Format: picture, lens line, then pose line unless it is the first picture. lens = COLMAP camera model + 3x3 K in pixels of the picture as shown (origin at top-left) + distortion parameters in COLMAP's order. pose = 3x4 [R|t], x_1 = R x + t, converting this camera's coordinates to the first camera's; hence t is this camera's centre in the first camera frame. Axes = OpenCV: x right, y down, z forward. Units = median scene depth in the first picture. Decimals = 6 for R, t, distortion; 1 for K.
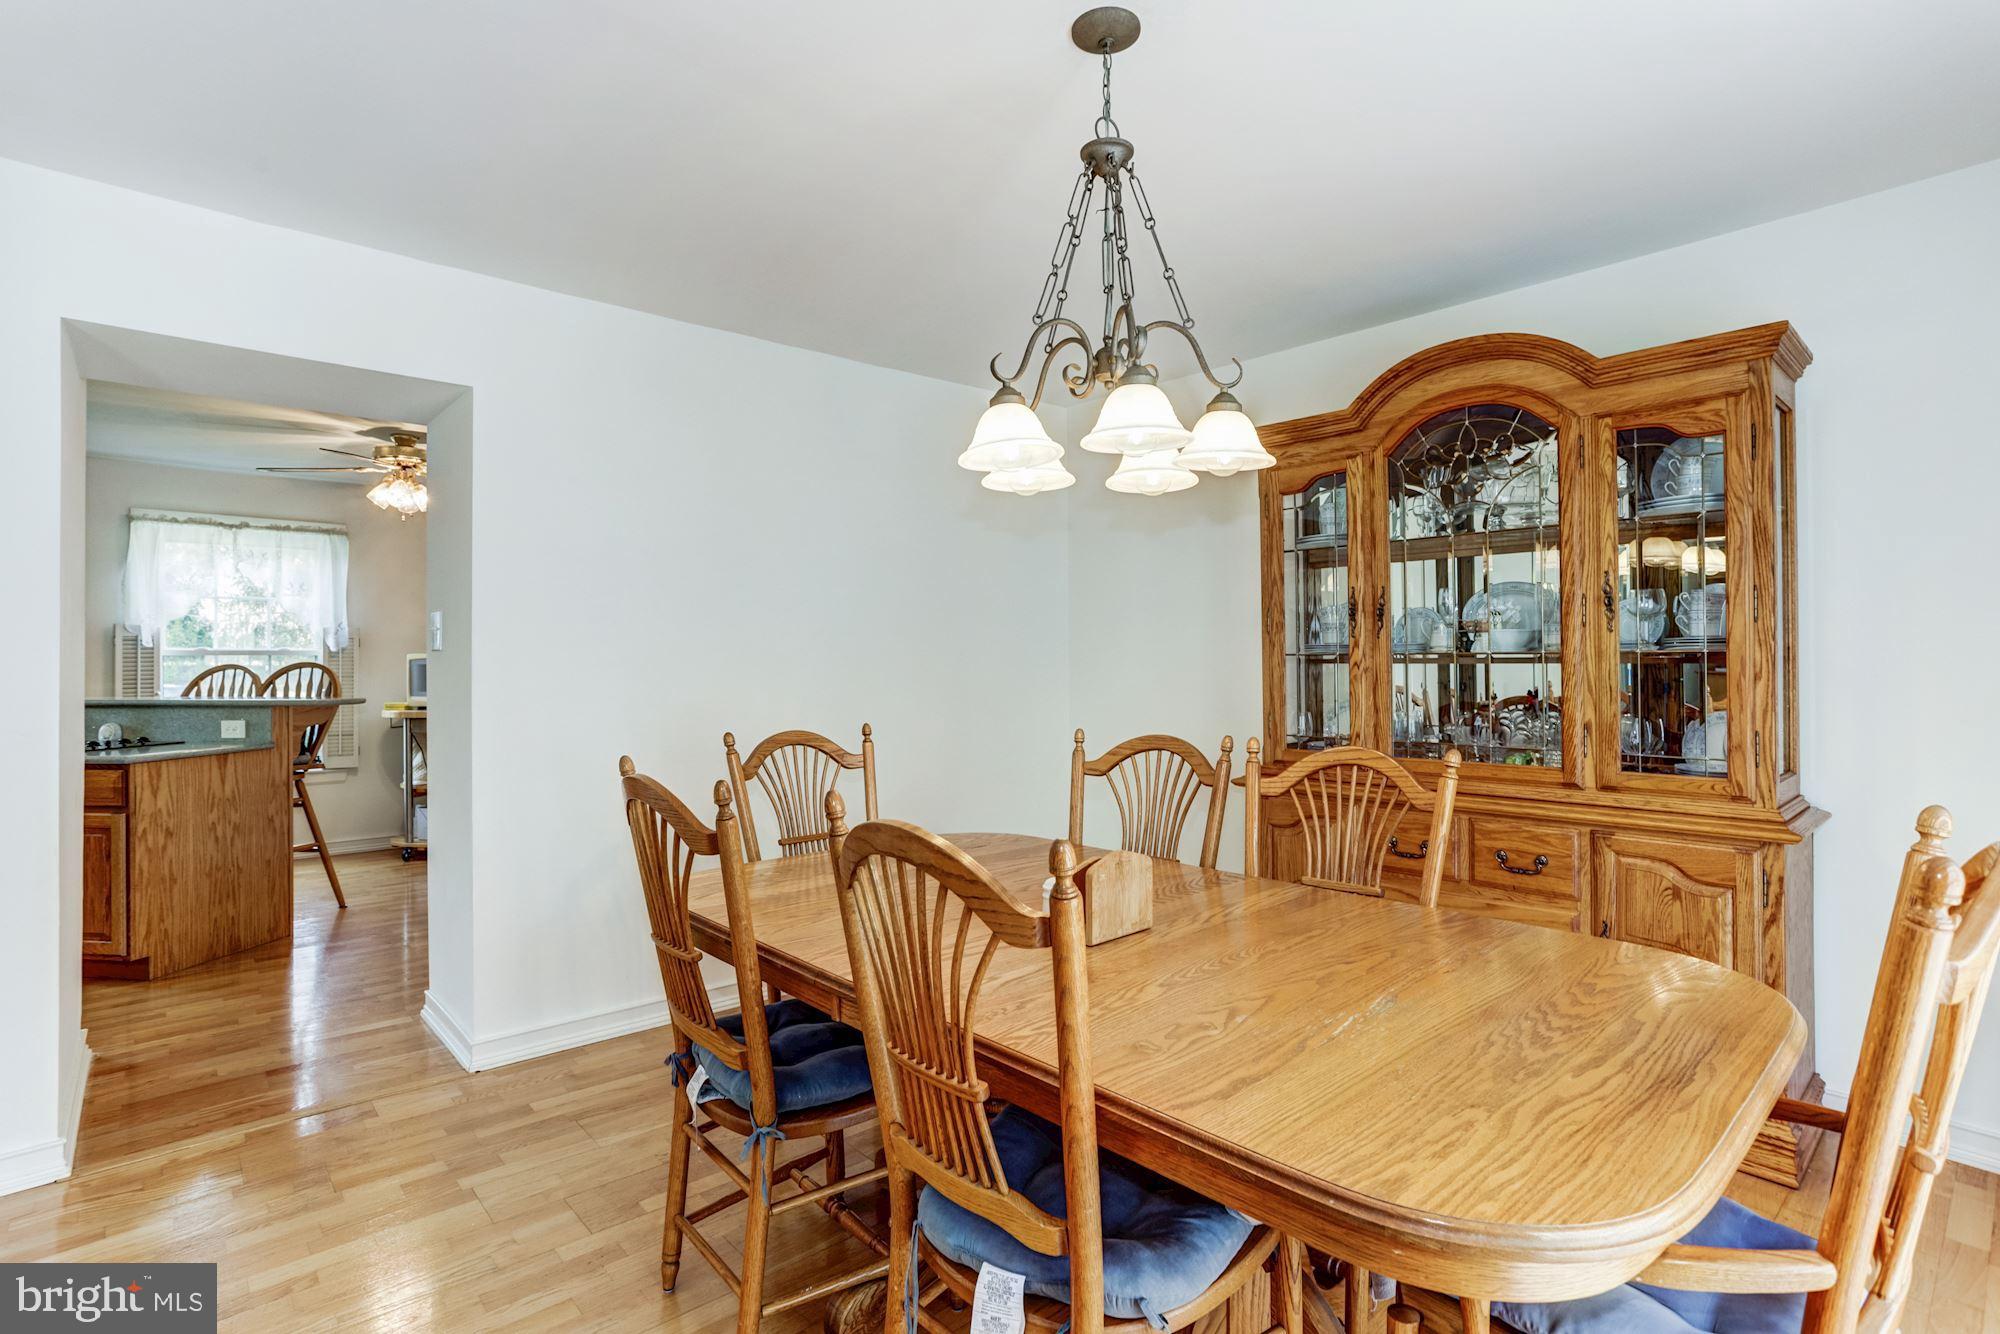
lens RADIAL K [[981.2, 0, 998.5], [0, 981.2, 649.9], [0, 0, 1]] dist [-0.023560, 0.008878]
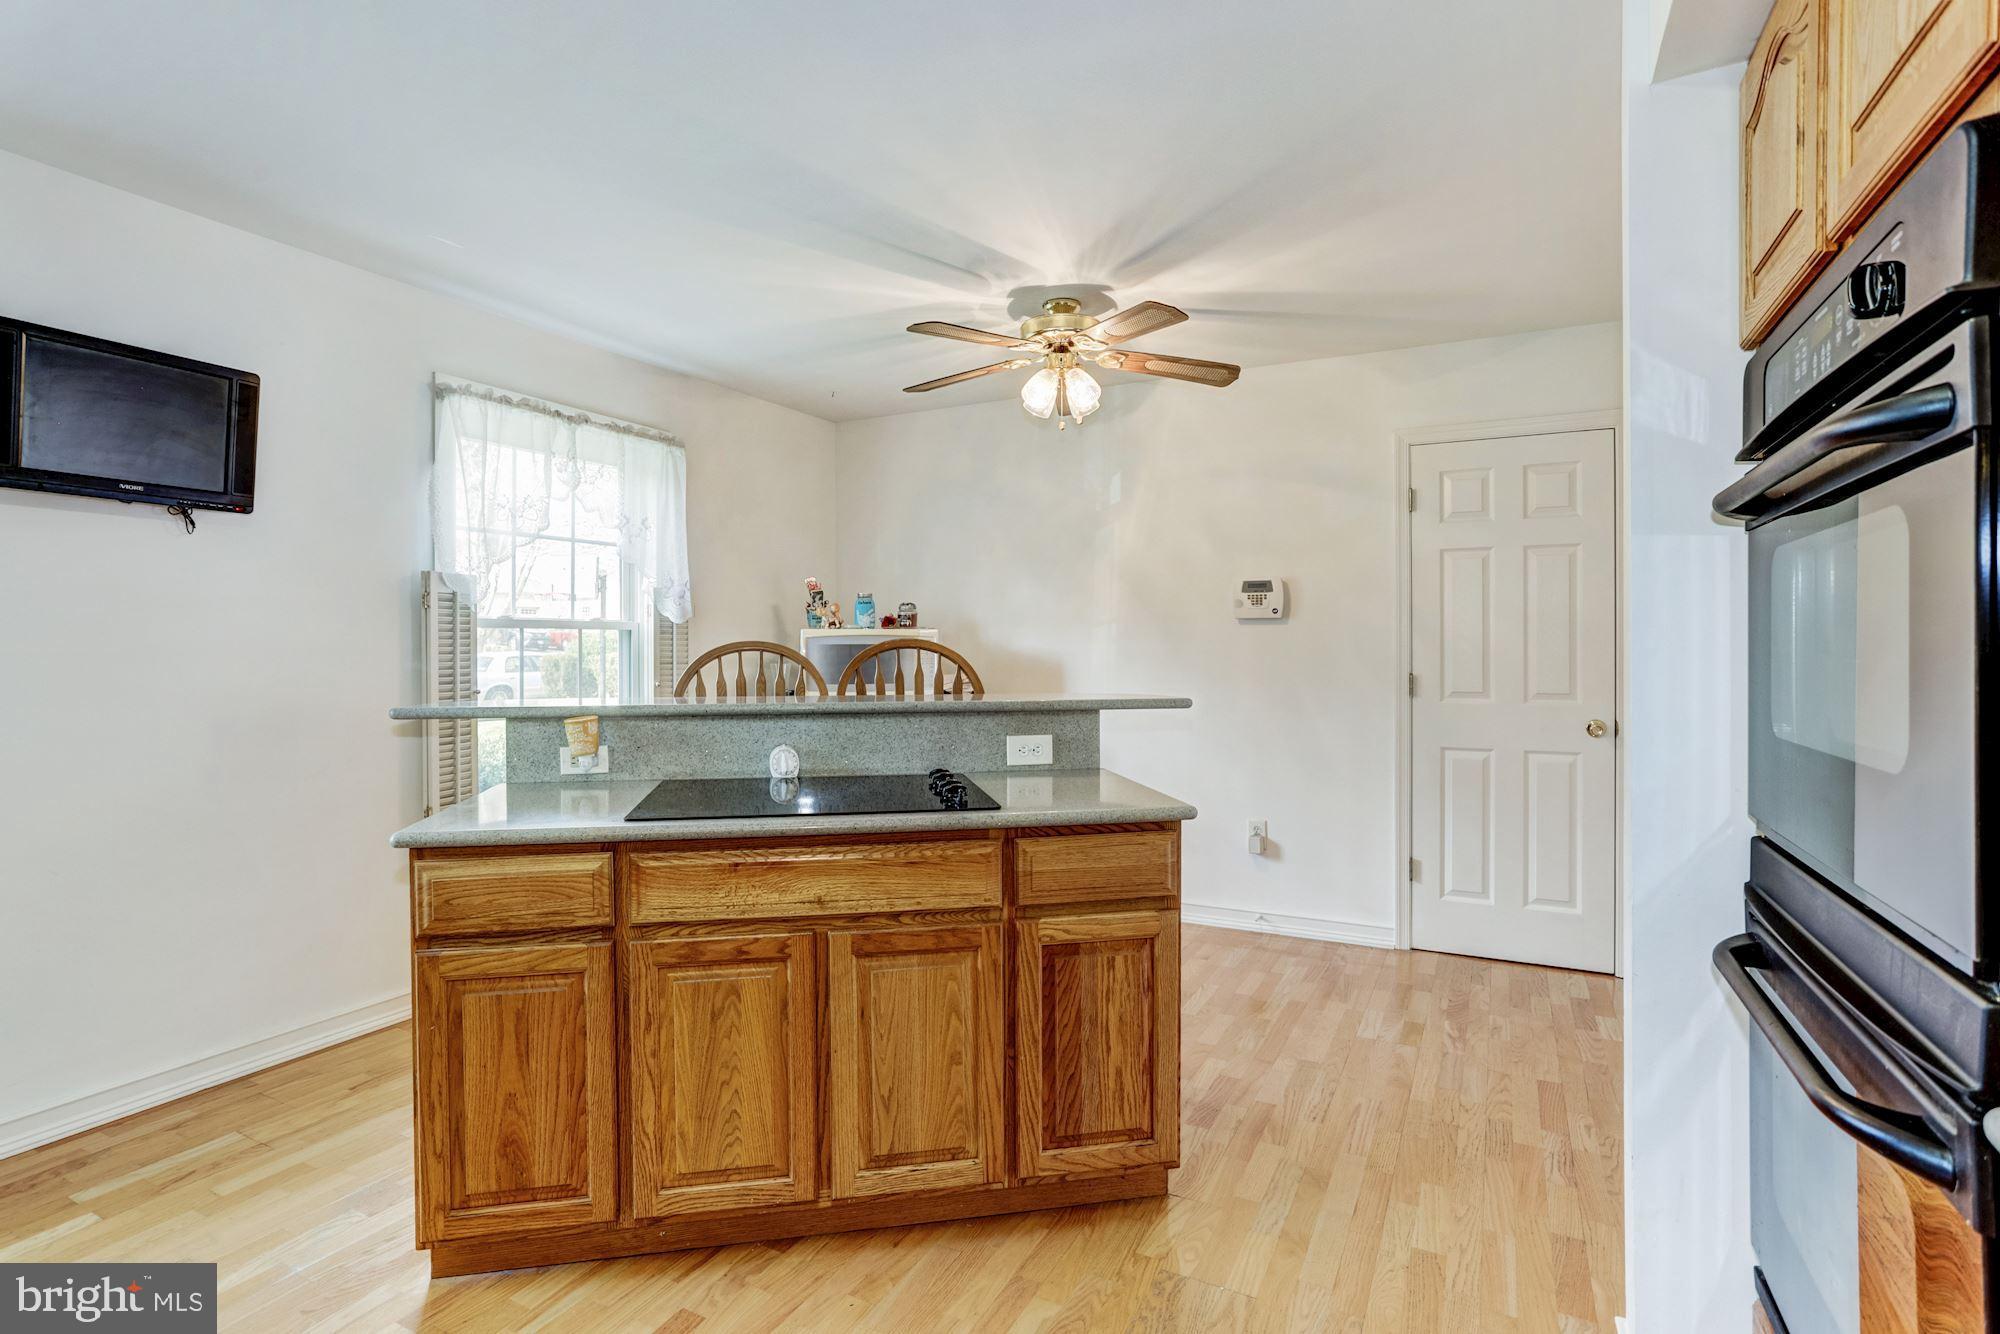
lens RADIAL K [[981.2, 0, 1003.1], [0, 981.2, 663.6], [0, 0, 1]] dist [-0.023560, 0.008878]
pose [[0.935364, -0.007398, 0.353609, -1.025961], [-0.002499, 0.999618, 0.027525, 0.011701], [-0.353678, -0.026630, 0.934988, 0.442123]]
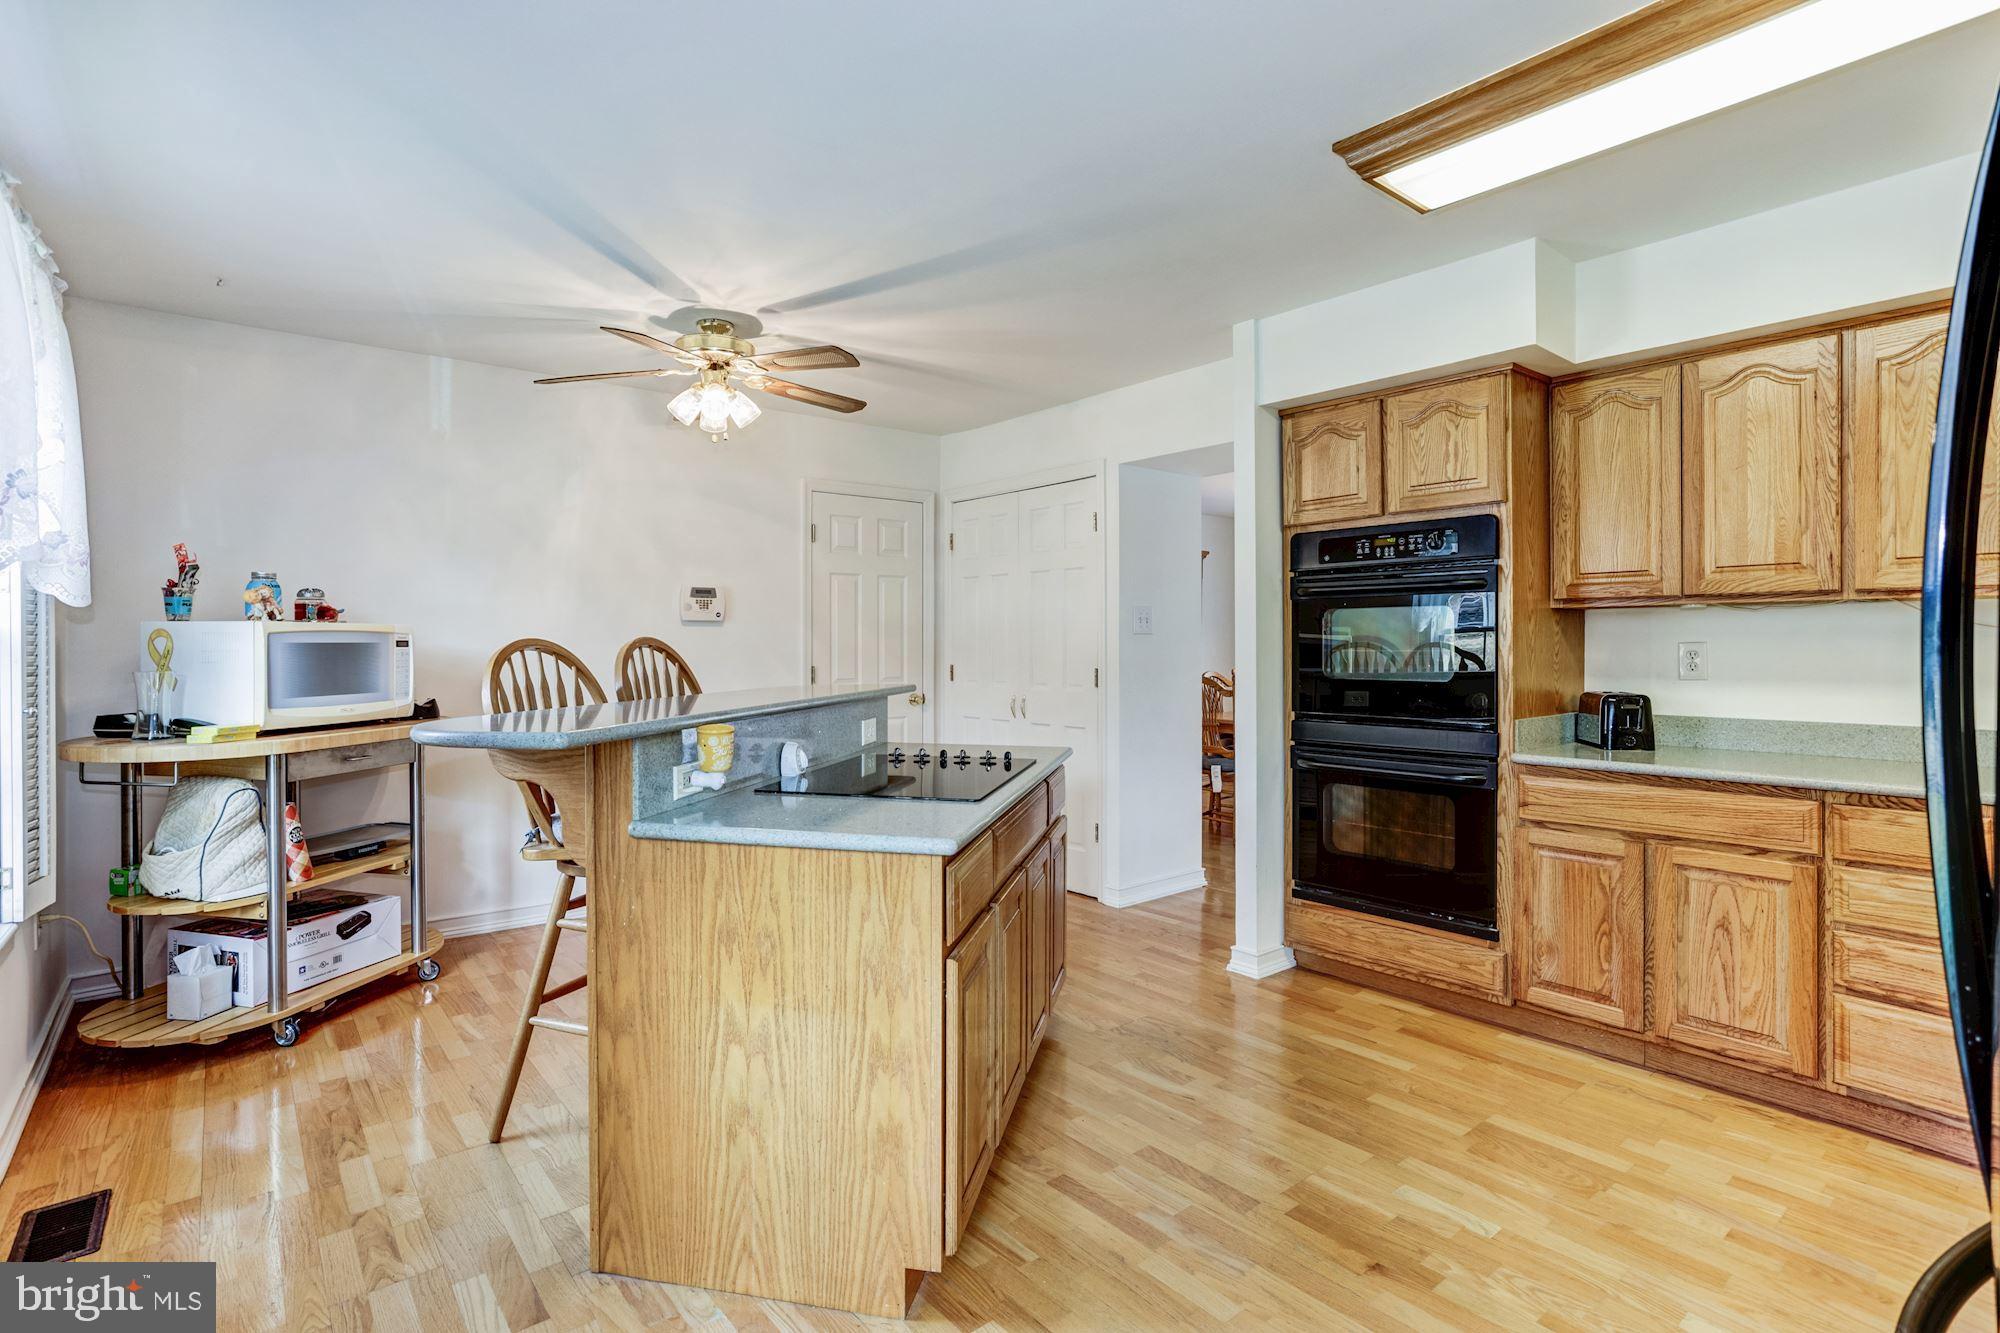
lens RADIAL K [[981.2, 0, 1001.4], [0, 981.2, 656.4], [0, 0, 1]] dist [-0.023560, 0.008878]
pose [[0.072728, -0.007495, 0.997324, -1.519175], [-0.013752, 0.999869, 0.008517, 0.018268], [-0.997257, -0.014334, 0.072616, 0.859154]]
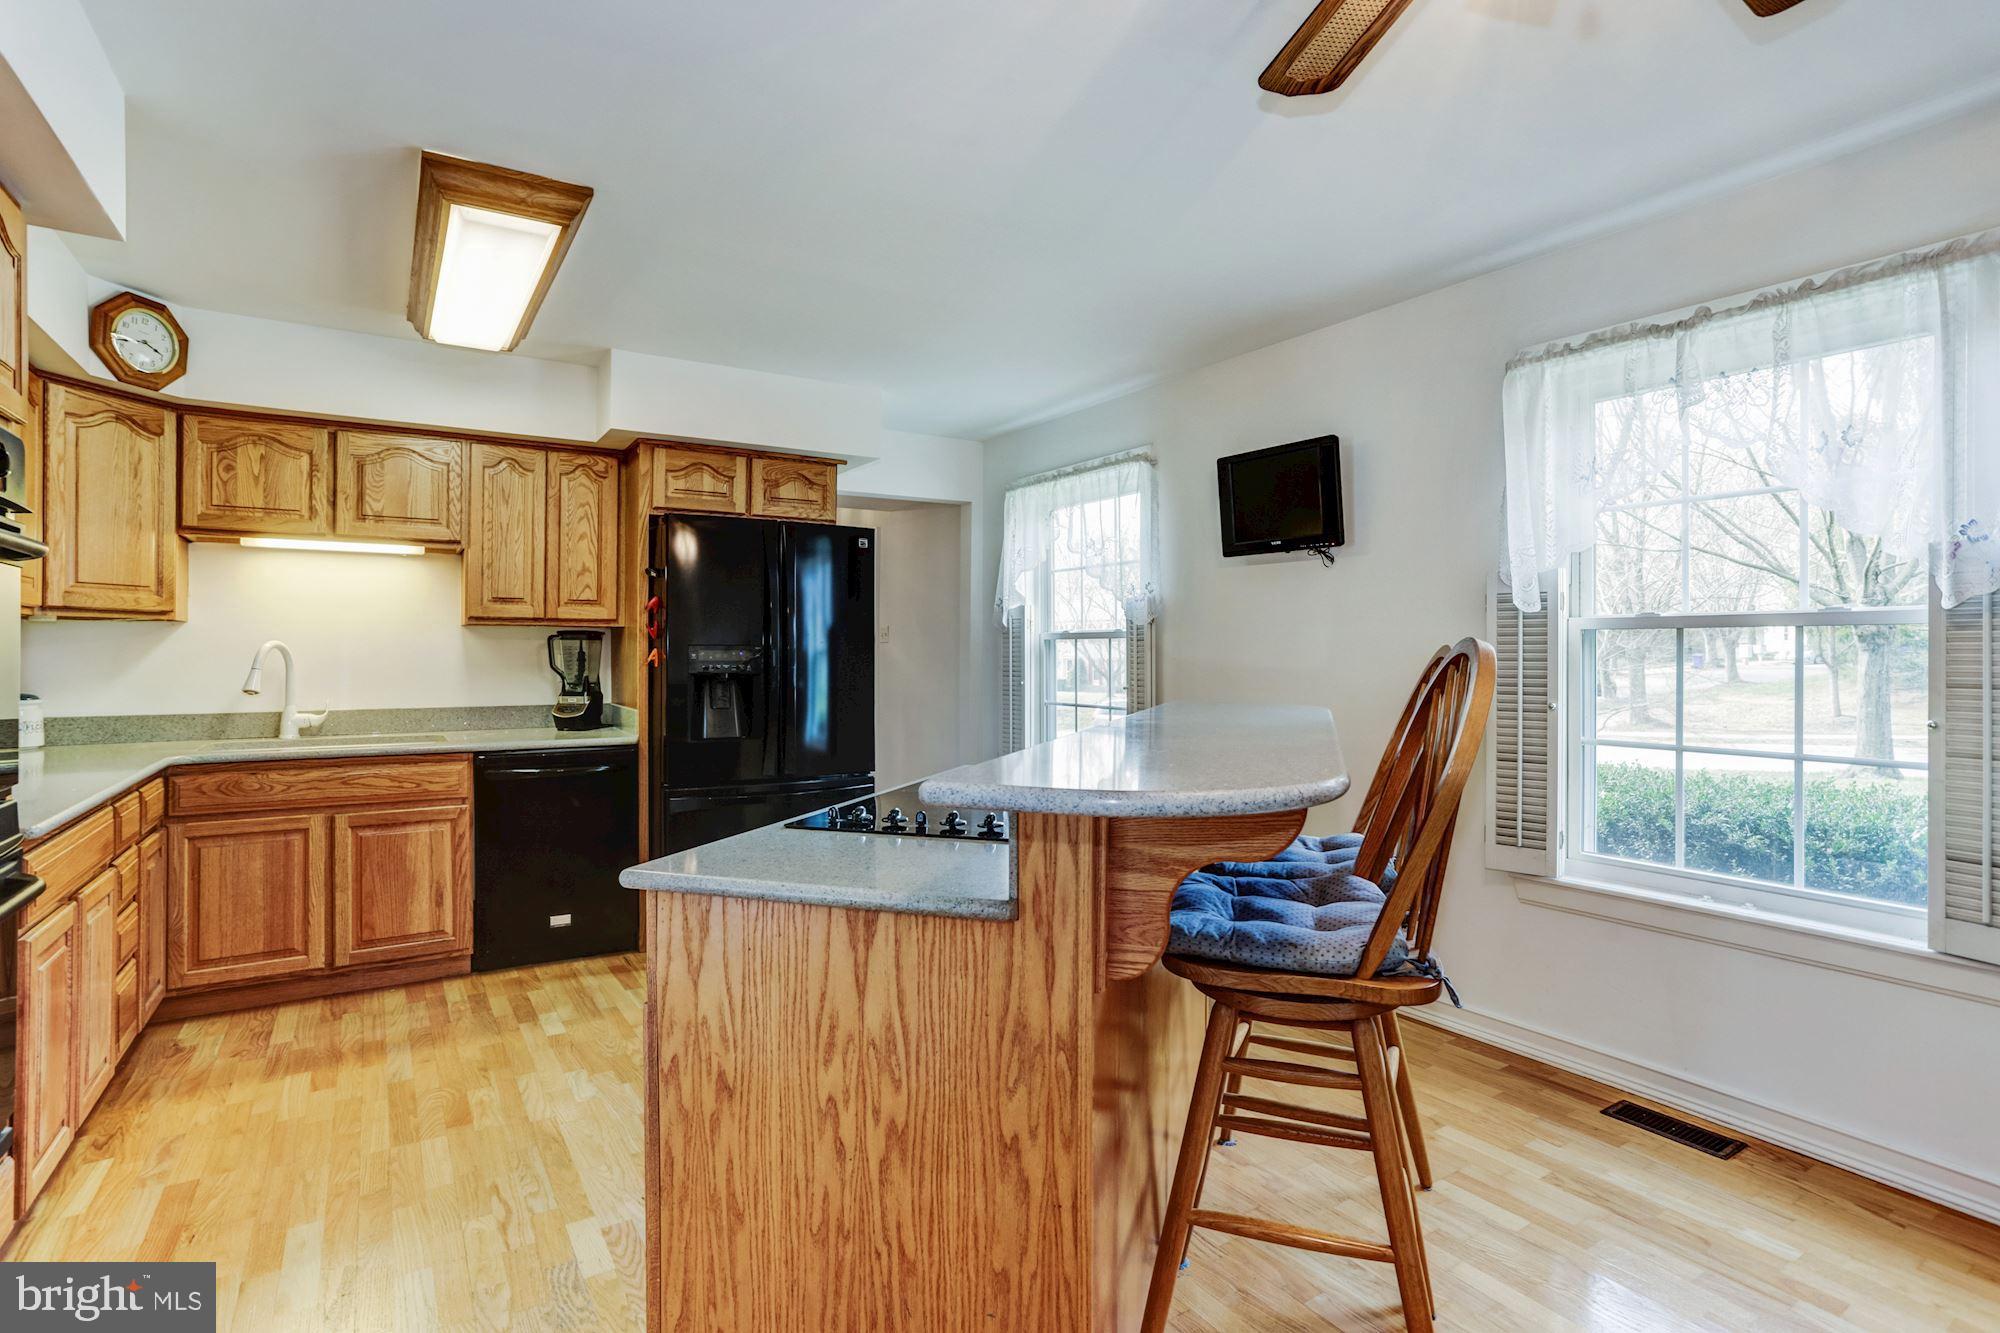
lens RADIAL K [[981.2, 0, 1032.6], [0, 981.2, 656.4], [0, 0, 1]] dist [-0.023560, 0.008878]
pose [[-0.146951, 0.003874, -0.989136, -0.447879], [0.007798, 0.999966, 0.002757, 0.017295], [0.989113, -0.007308, -0.146976, 1.067084]]
